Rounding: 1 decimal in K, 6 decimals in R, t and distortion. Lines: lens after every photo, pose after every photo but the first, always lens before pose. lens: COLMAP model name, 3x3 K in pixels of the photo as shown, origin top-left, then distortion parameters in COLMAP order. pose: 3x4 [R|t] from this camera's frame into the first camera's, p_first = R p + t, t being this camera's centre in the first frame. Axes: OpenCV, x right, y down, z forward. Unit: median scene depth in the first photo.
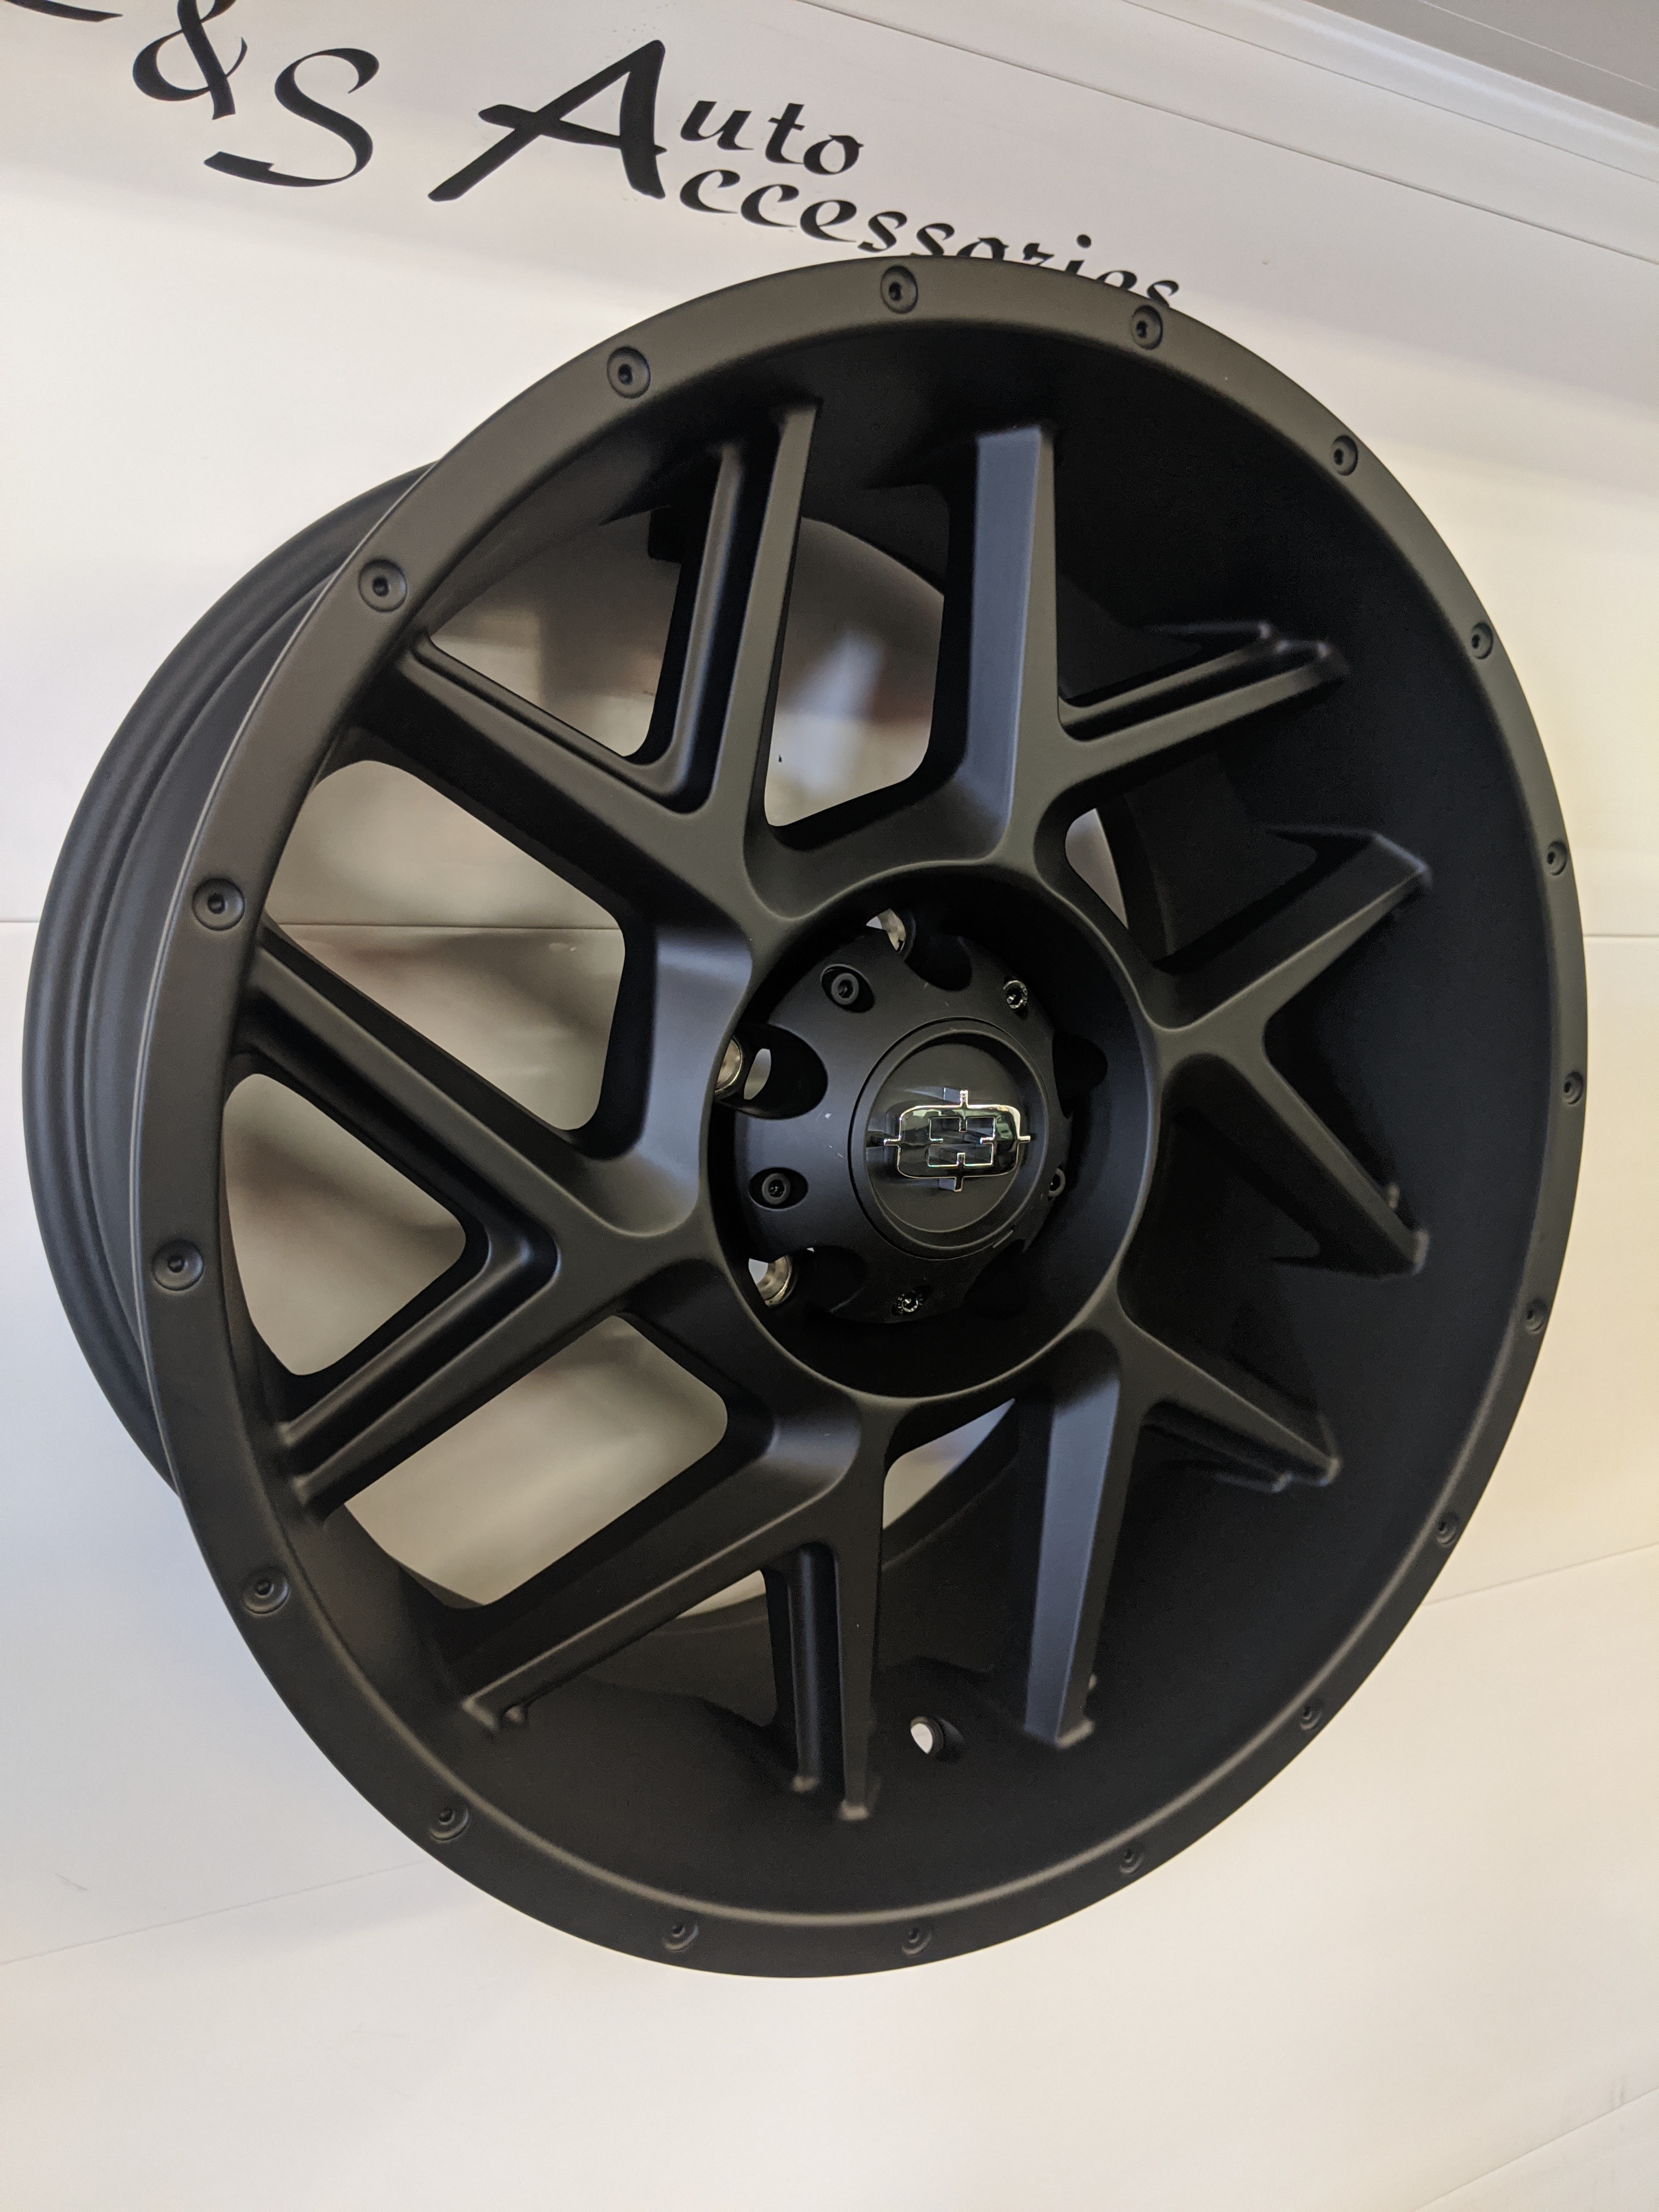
lens RADIAL K [[1766.9, 0, 836.0], [0, 1766.9, 1099.3], [0, 0, 1]] dist [-0.043117, 0.035496]
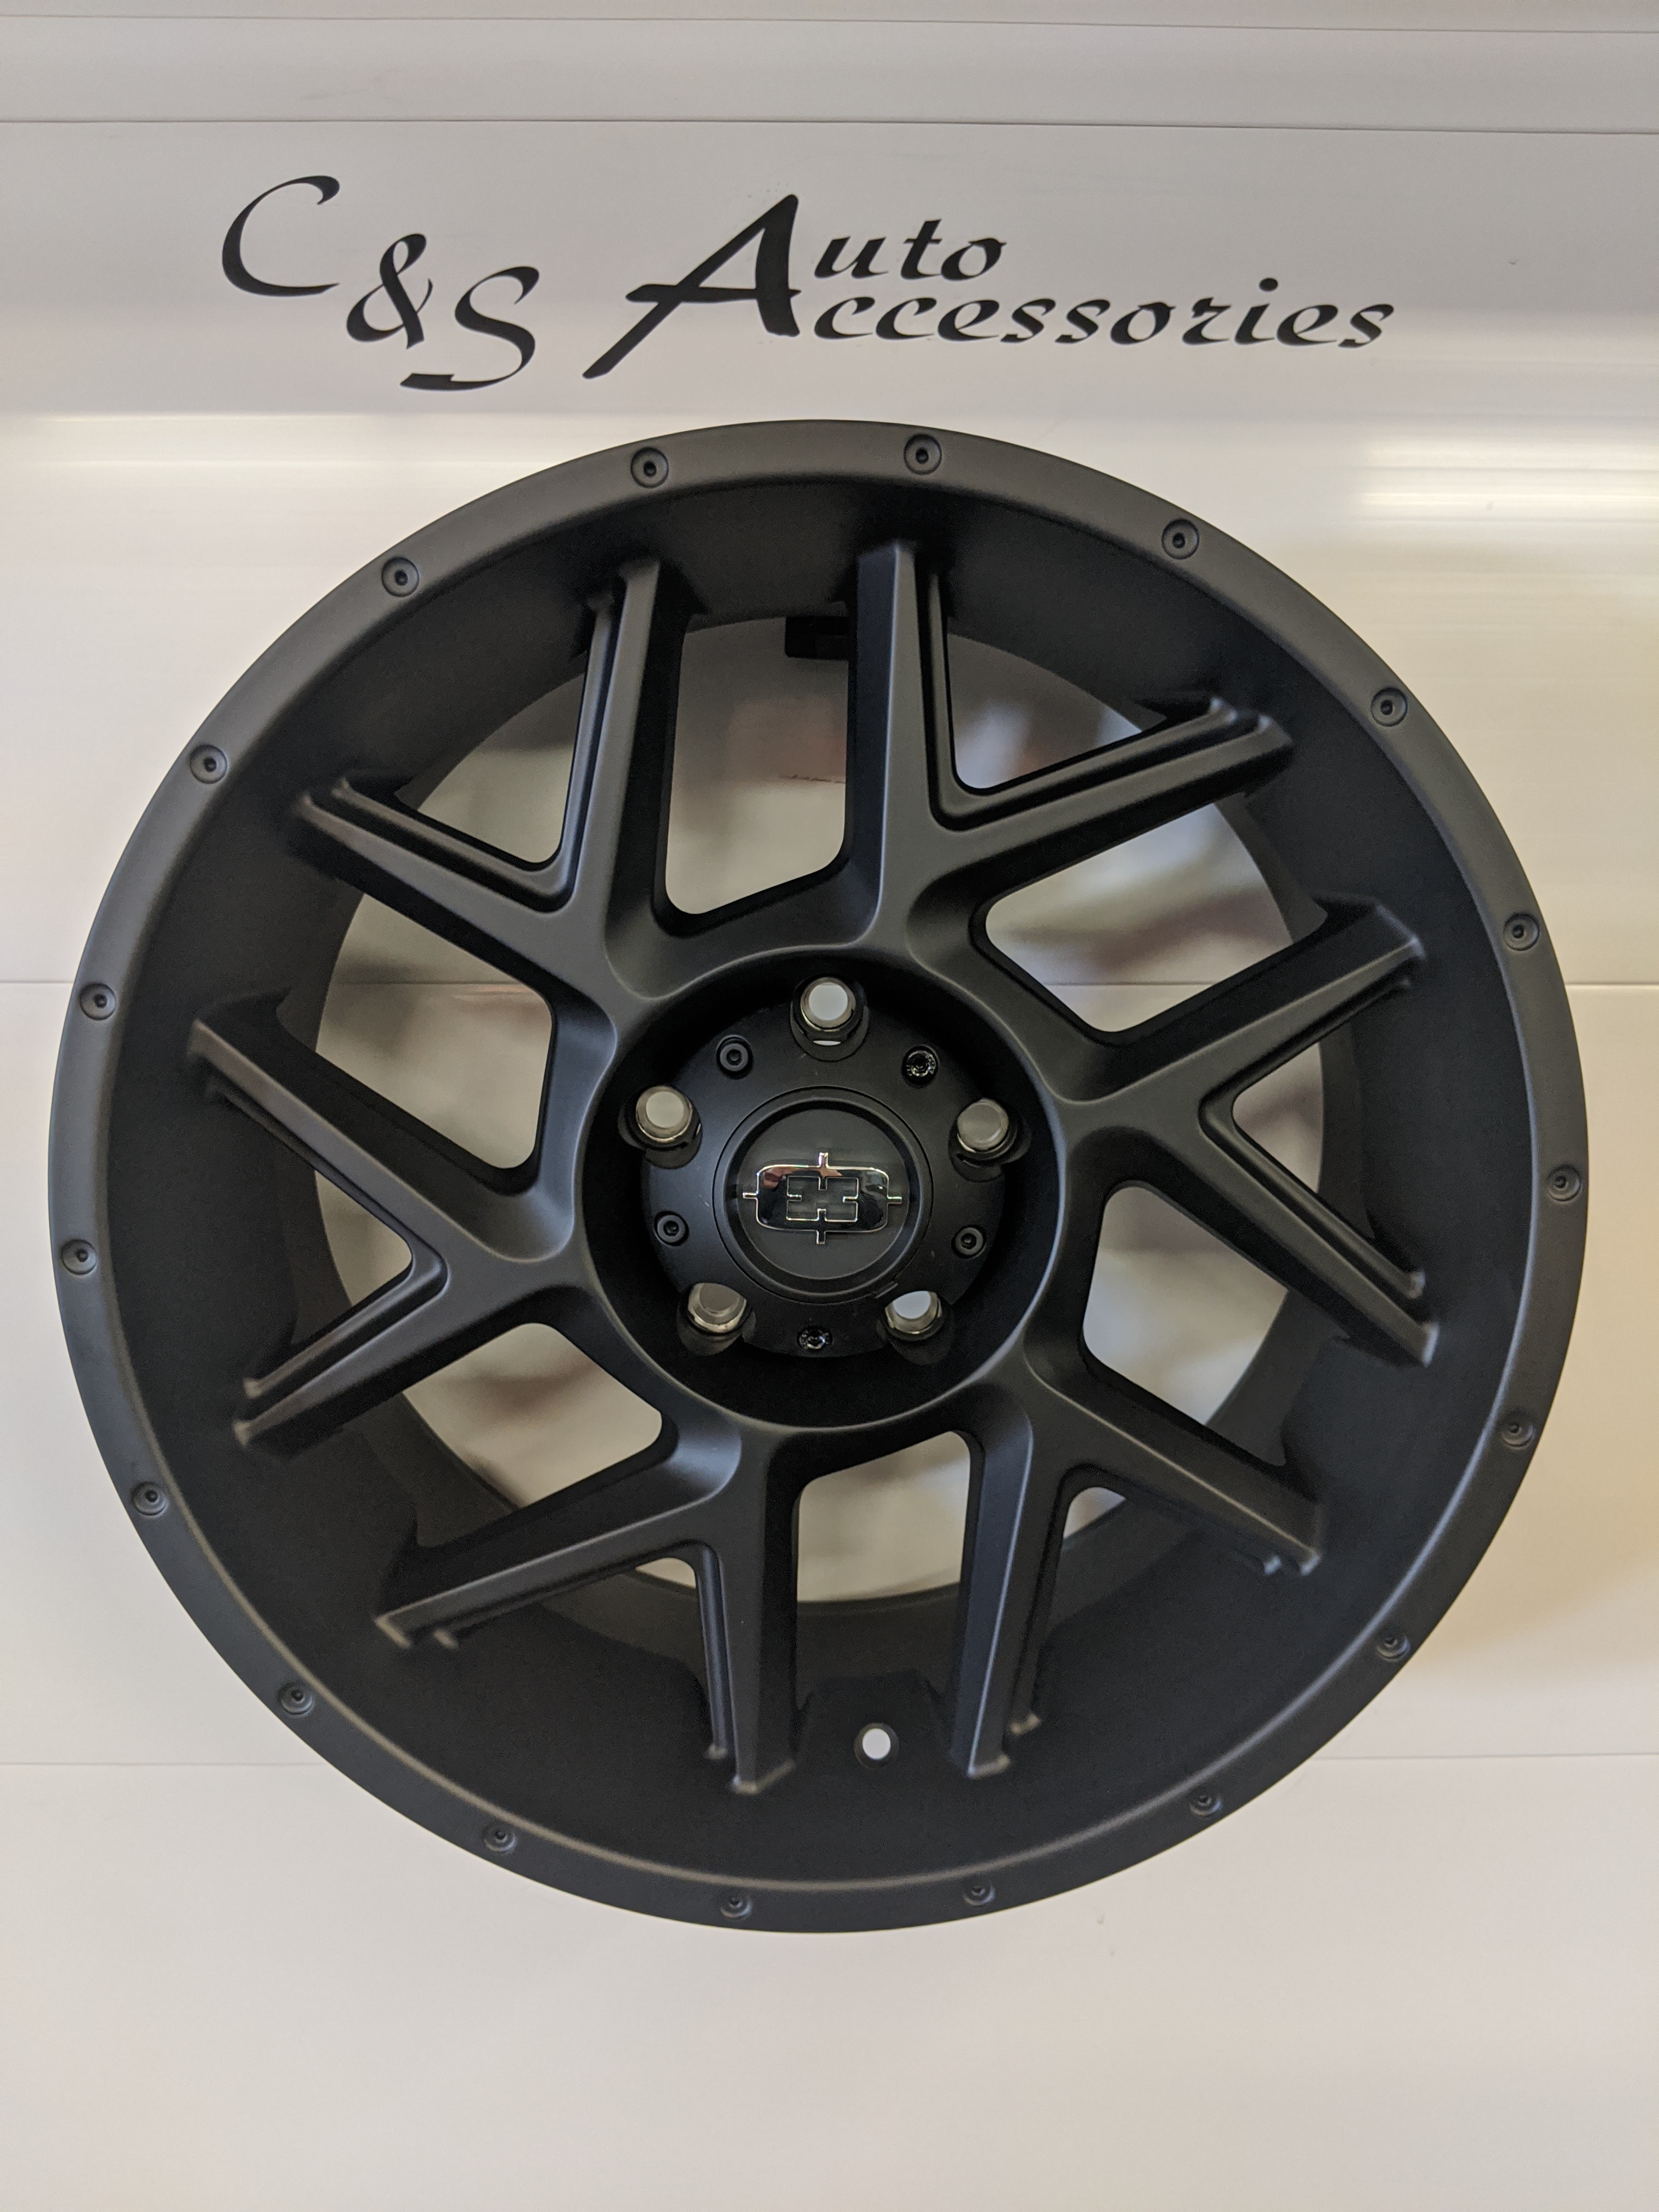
lens RADIAL K [[1736.0, 0, 826.2], [0, 1736.0, 1089.8], [0, 0, 1]] dist [0.043824, -0.083281]
pose [[0.884018, 0.039737, -0.465761, 0.474226], [-0.039943, 0.999157, 0.009433, -0.044977], [0.465743, 0.010265, 0.884860, 0.025816]]
